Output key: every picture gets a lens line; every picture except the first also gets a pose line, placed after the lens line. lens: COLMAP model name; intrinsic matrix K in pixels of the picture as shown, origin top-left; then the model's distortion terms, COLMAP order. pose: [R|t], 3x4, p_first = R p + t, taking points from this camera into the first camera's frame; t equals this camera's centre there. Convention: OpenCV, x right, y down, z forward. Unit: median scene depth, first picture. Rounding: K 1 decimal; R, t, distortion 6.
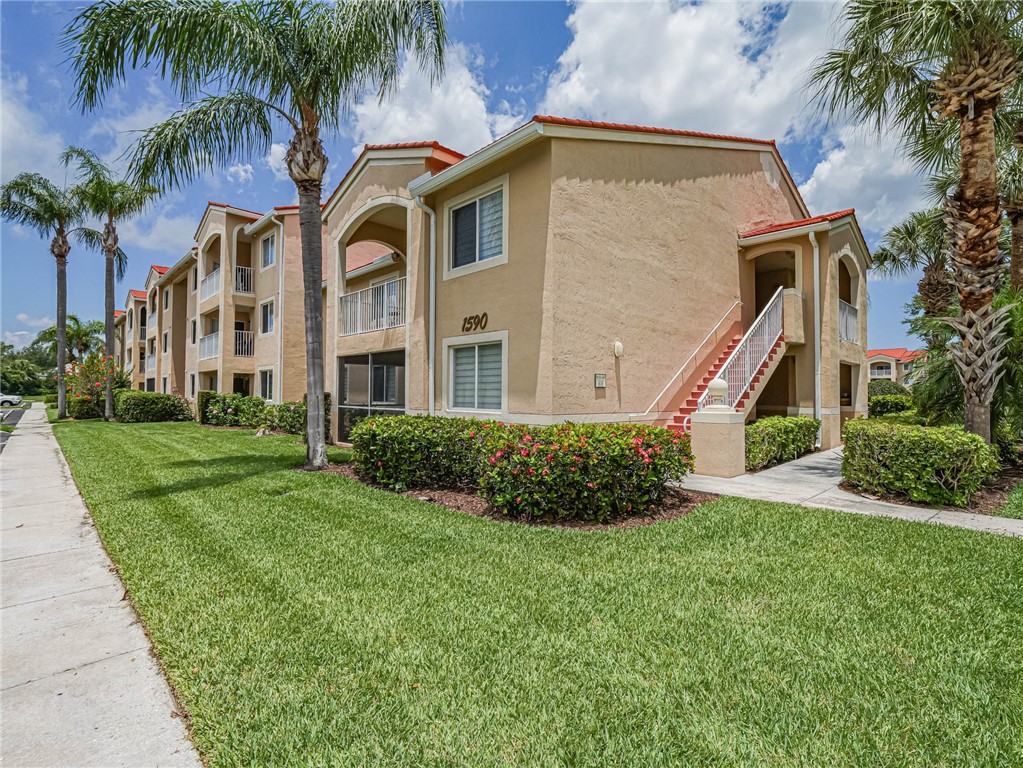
lens RADIAL K [[501.5, 0, 511.5], [0, 501.5, 384.0], [0, 0, 1]] dist [-0.015906, -0.001203]
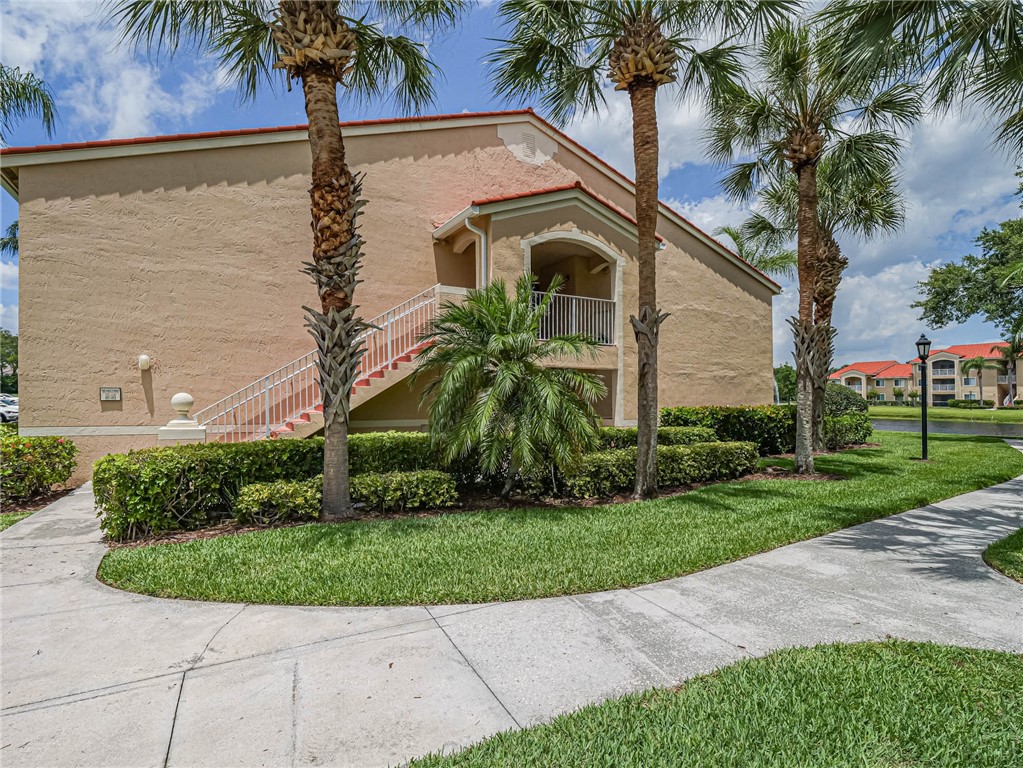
lens RADIAL K [[501.5, 0, 511.5], [0, 501.5, 384.0], [0, 0, 1]] dist [-0.015906, -0.001203]
pose [[0.955008, -0.003704, -0.296556, 1.190917], [0.004073, 0.999992, 0.000627, -0.022954], [0.296551, -0.001807, 0.955015, 0.263180]]
